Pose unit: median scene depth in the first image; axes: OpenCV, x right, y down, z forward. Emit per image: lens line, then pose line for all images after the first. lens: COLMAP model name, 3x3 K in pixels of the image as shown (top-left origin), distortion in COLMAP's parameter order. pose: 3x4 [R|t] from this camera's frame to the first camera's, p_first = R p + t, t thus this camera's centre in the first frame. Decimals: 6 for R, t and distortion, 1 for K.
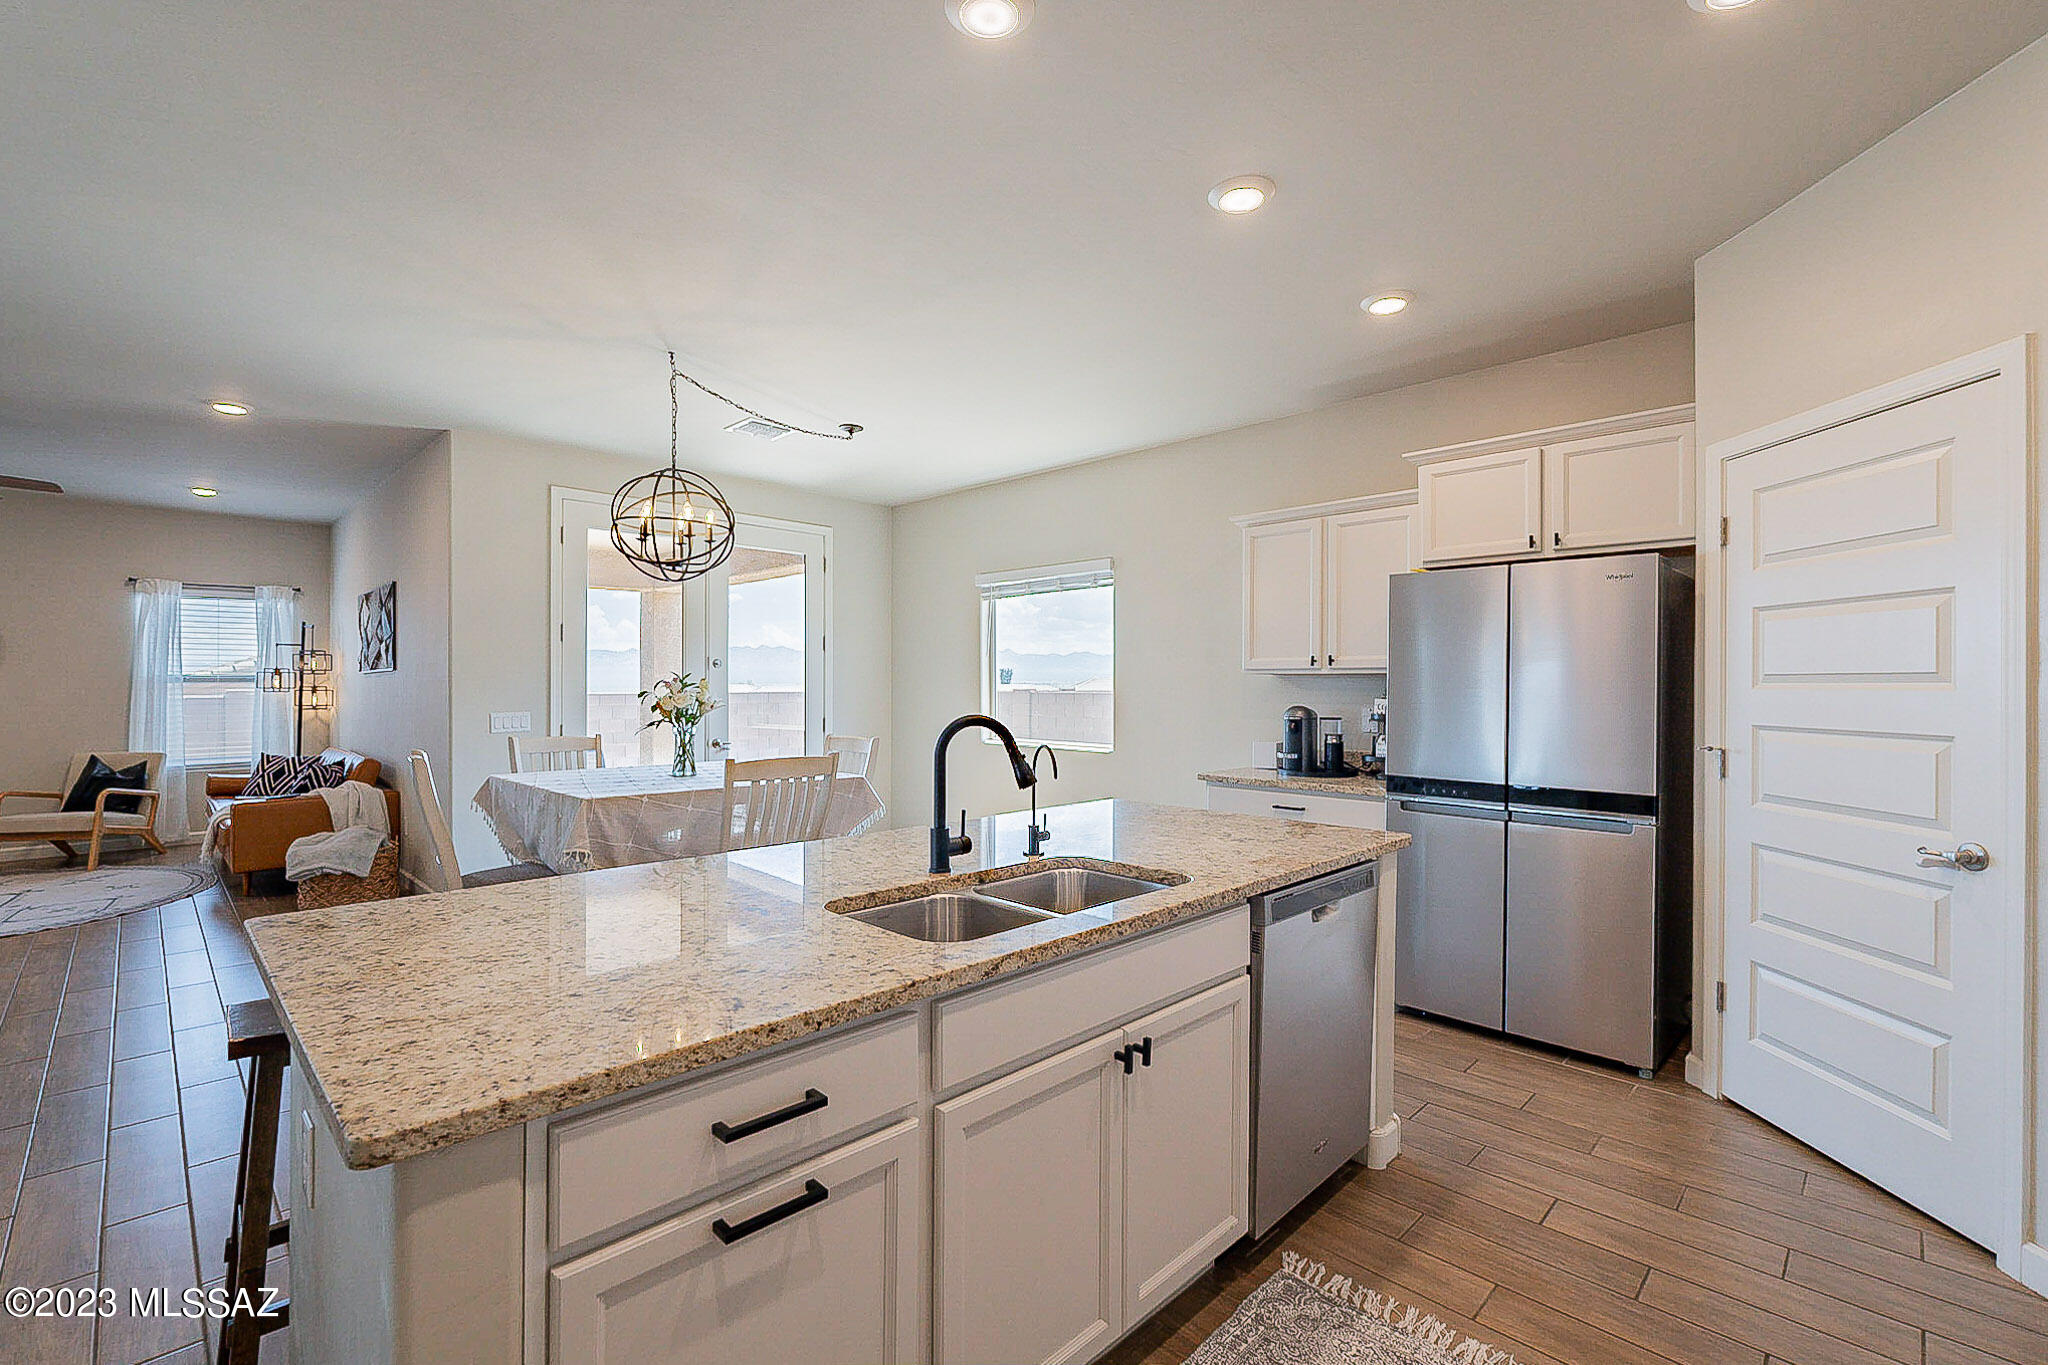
lens RADIAL K [[896.4, 0, 1024.0], [0, 896.4, 682.5], [0, 0, 1]] dist [-0.001452, -0.000292]
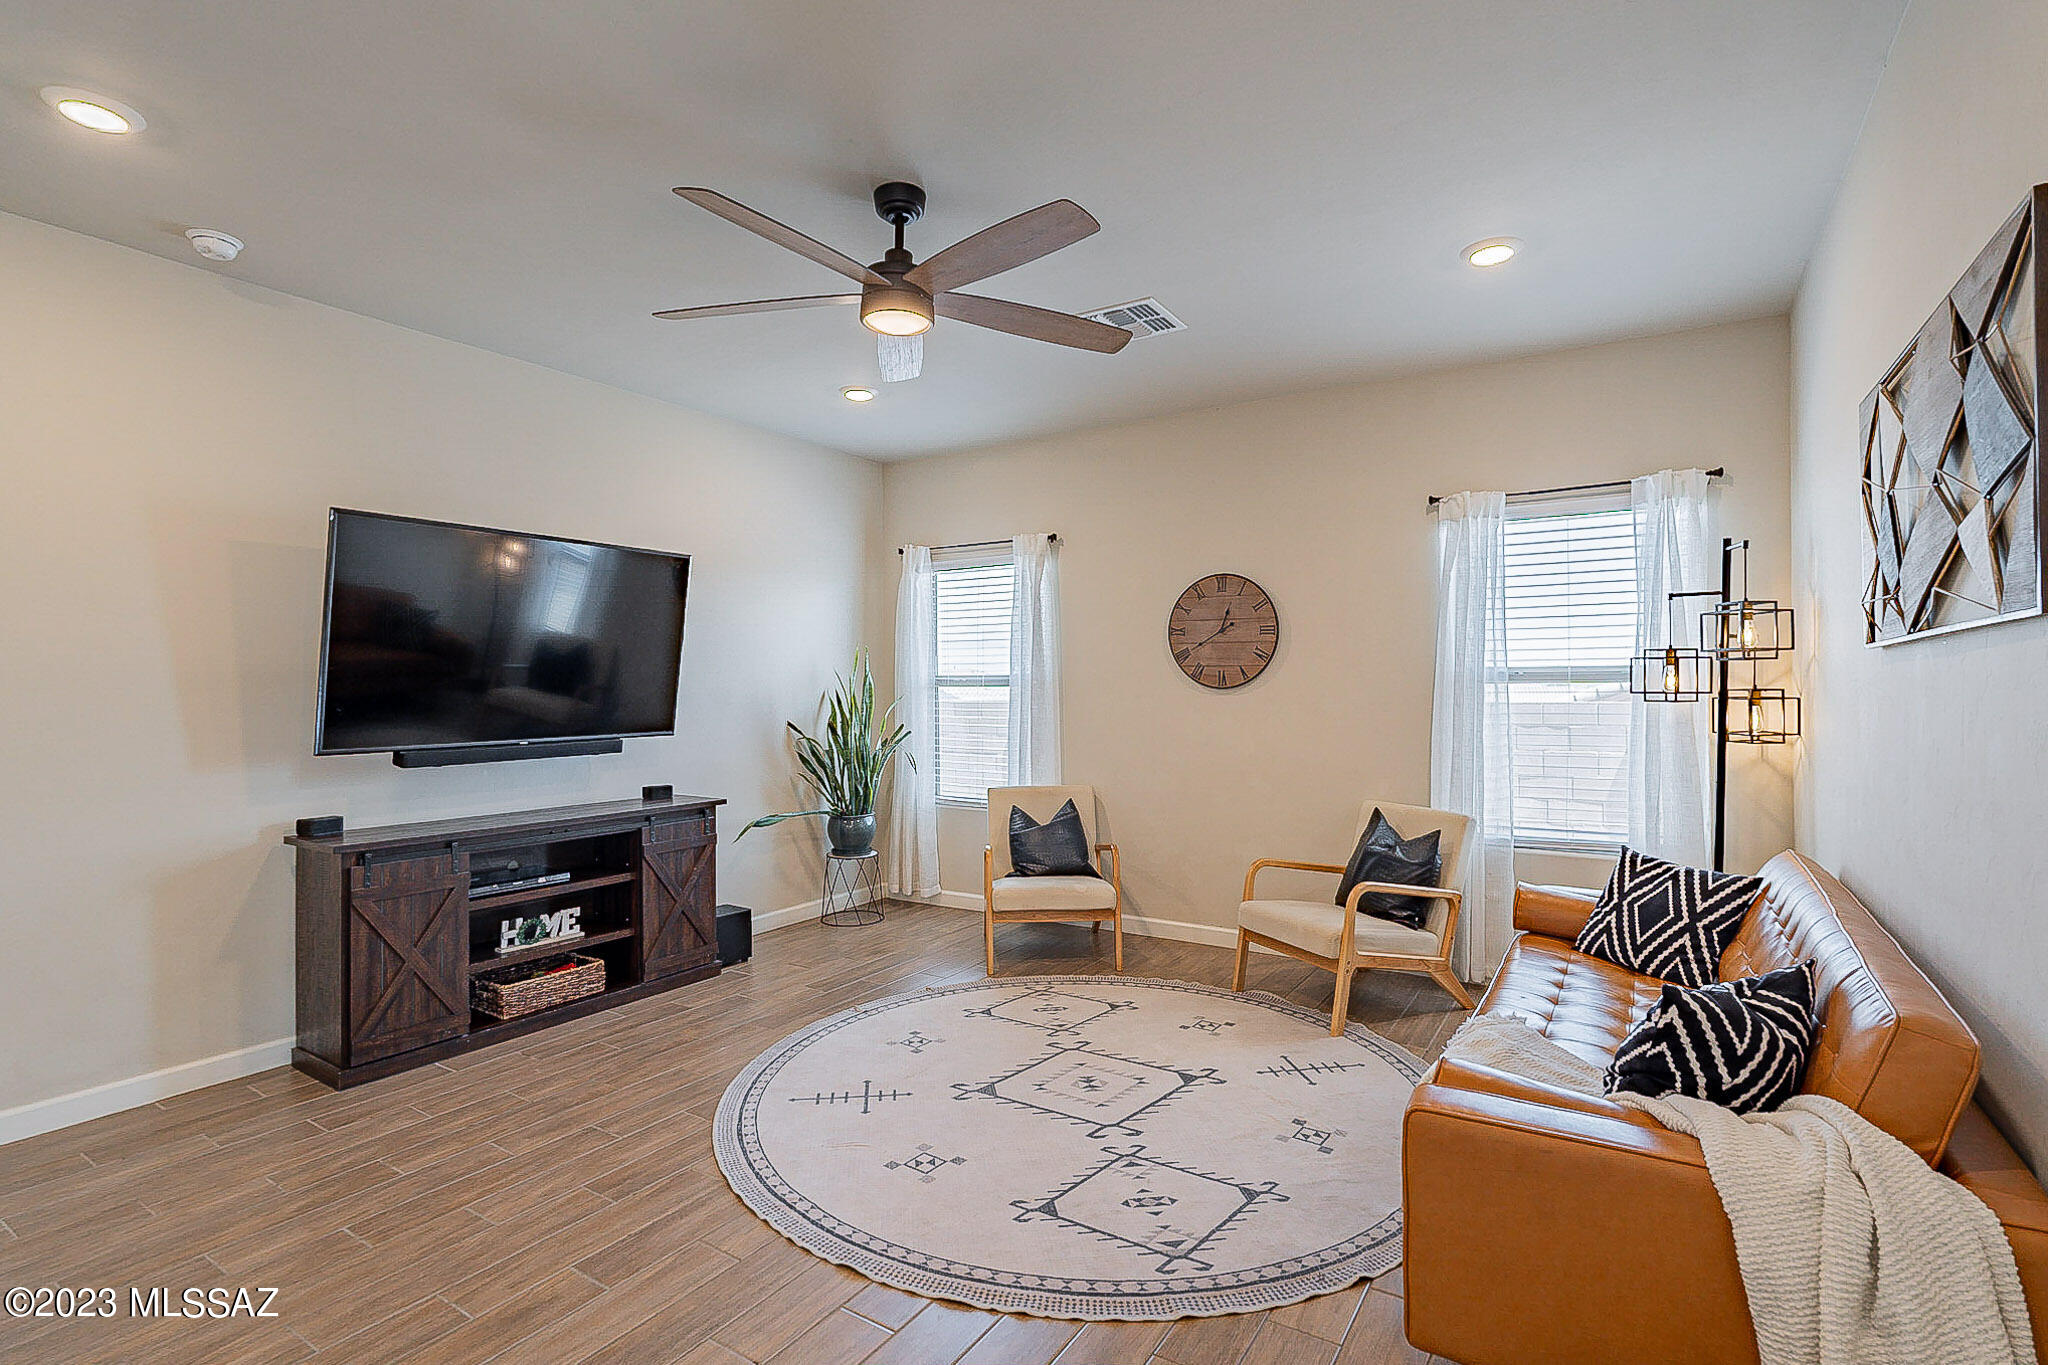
lens RADIAL K [[967.8, 0, 1024.0], [0, 967.8, 682.5], [0, 0, 1]] dist [0.000399, 0.000179]
pose [[0.214780, -0.004863, -0.976650, -0.465797], [0.007341, 0.999967, -0.003365, 0.000199], [0.976635, -0.006446, 0.214808, 0.626811]]
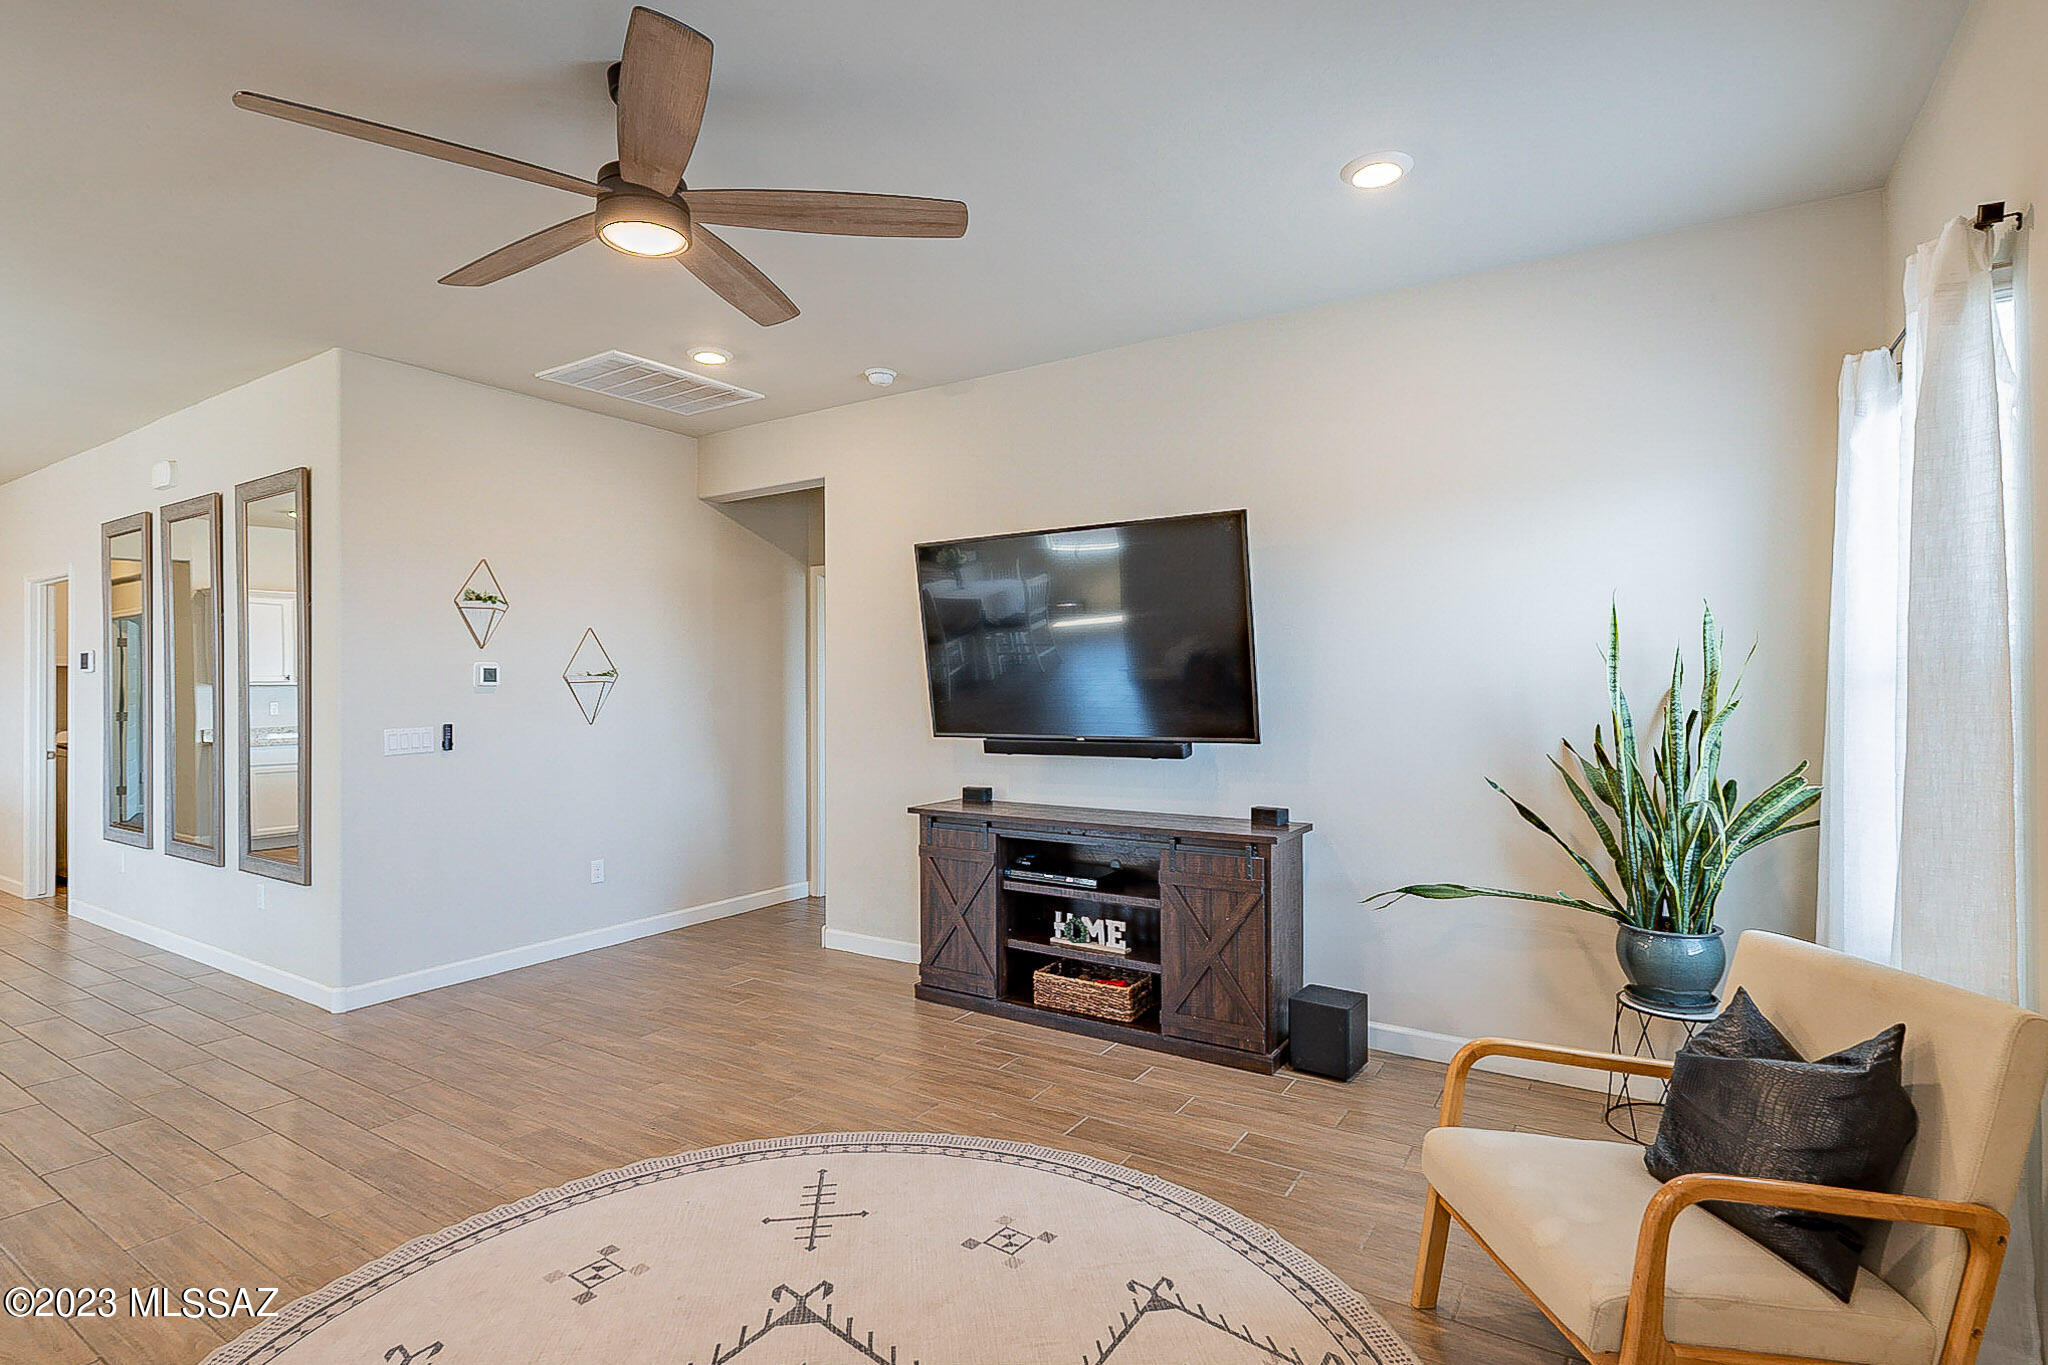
lens RADIAL K [[983.5, 0, 1024.0], [0, 983.5, 682.5], [0, 0, 1]] dist [-0.000874, -0.000475]
pose [[-0.974584, -0.002865, -0.224003, -0.918365], [0.000718, 0.999873, -0.015913, 0.007471], [0.224020, -0.015669, -0.974459, 1.010649]]
